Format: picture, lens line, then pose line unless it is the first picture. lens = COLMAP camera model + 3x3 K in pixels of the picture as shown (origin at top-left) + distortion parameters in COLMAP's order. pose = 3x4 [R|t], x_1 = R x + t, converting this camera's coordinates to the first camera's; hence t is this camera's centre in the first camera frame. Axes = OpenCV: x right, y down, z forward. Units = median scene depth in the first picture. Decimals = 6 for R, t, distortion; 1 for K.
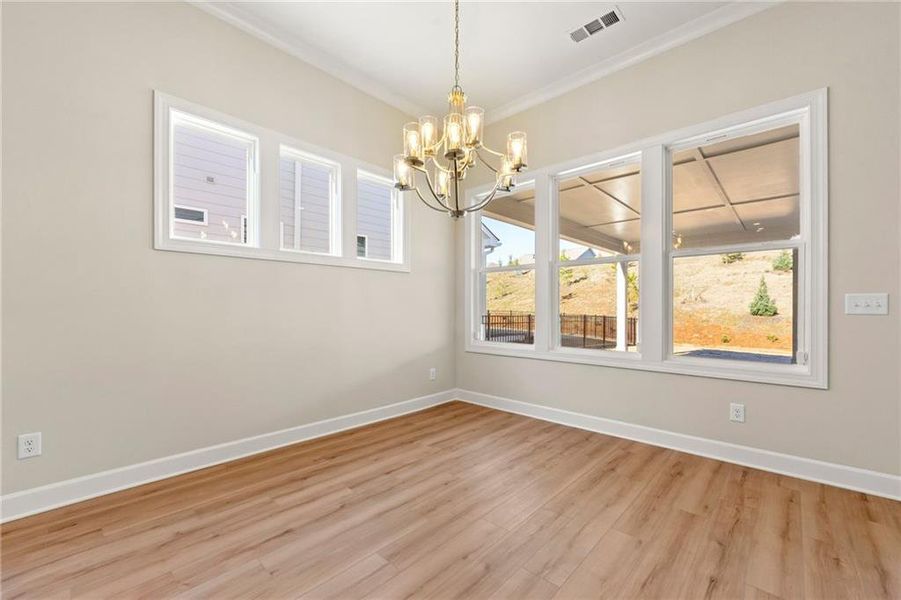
lens RADIAL K [[367.6, 0, 450.5], [0, 367.6, 300.0], [0, 0, 1]] dist [-0.000578, -0.000114]
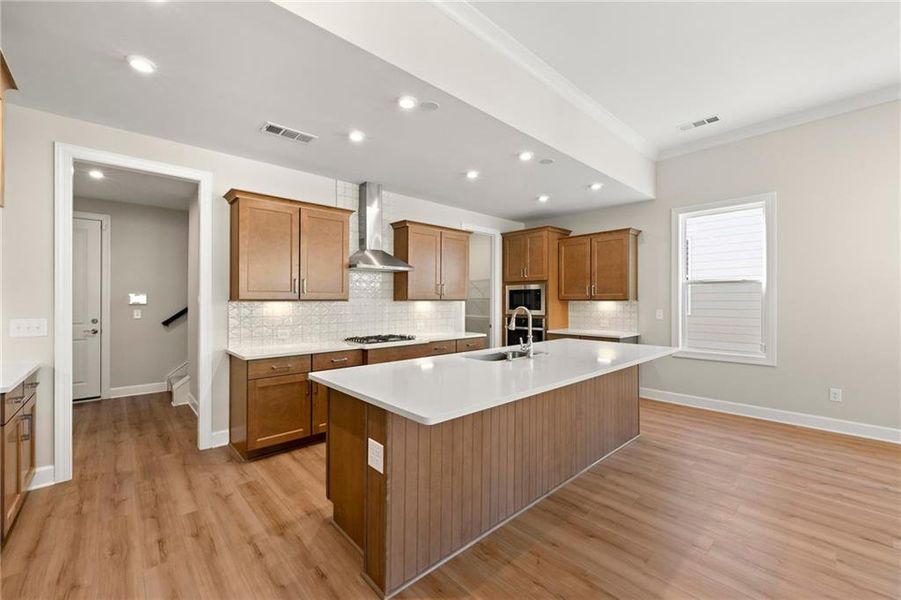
lens RADIAL K [[363.3, 0, 445.4], [0, 363.3, 296.7], [0, 0, 1]] dist [0.001532, 0.000030]
pose [[-0.078802, -0.008786, -0.996852, 0.755901], [0.022900, 0.999681, -0.010621, -0.112860], [0.996627, -0.023665, -0.078576, -0.710240]]
